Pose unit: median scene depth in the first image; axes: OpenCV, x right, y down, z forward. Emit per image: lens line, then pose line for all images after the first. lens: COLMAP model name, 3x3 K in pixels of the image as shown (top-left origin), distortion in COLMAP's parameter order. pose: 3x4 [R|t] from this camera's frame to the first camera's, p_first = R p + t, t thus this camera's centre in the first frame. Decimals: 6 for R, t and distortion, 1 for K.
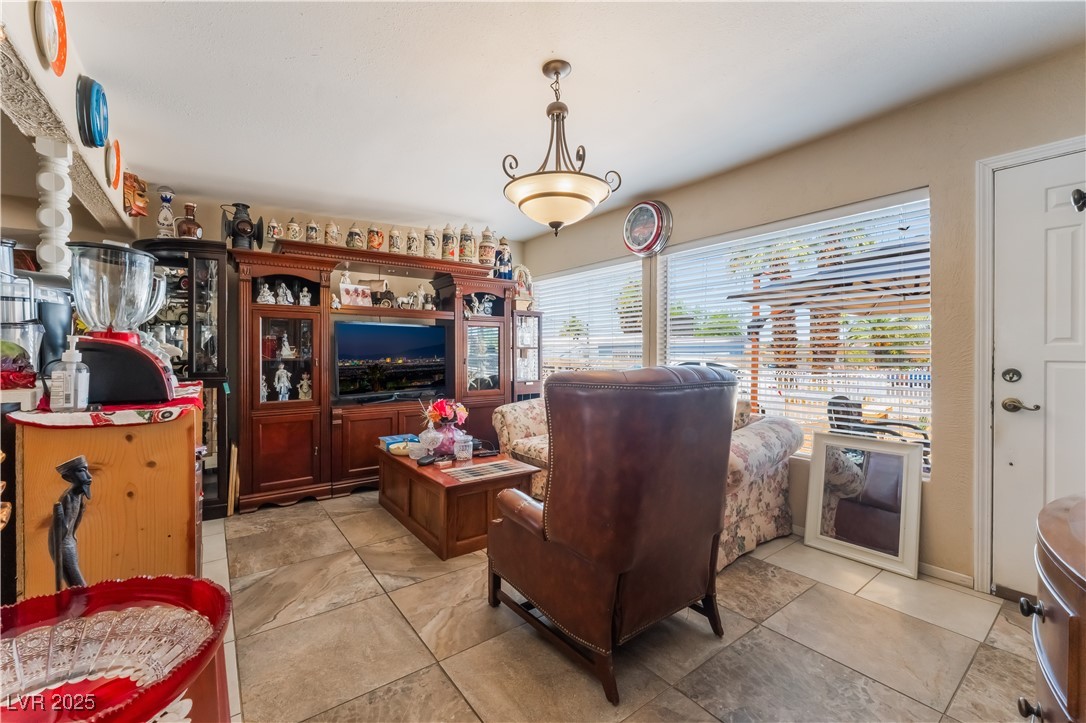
lens RADIAL K [[444.3, 0, 543.0], [0, 444.3, 361.5], [0, 0, 1]] dist [-0.004127, -0.000279]
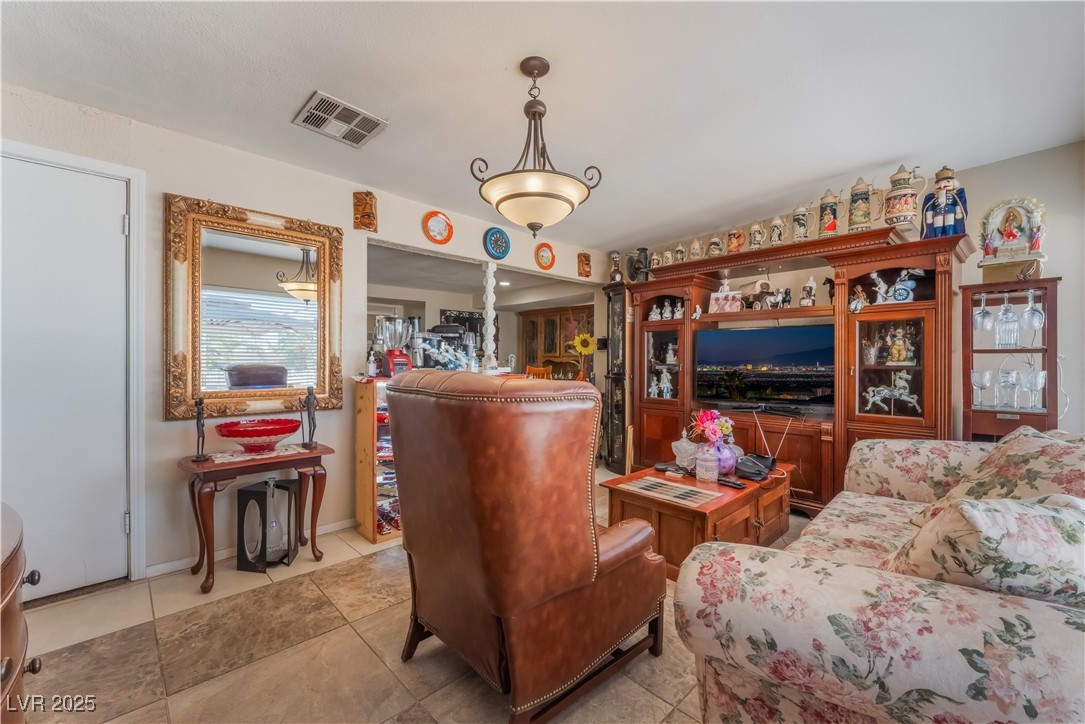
lens RADIAL K [[443.9, 0, 542.5], [0, 443.9, 362.0], [0, 0, 1]] dist [-0.004127, -0.000279]
pose [[0.120684, 0.003291, -0.992685, 0.517200], [-0.024761, 0.999693, 0.000304, -0.003362], [0.992382, 0.024543, 0.120729, 0.460022]]
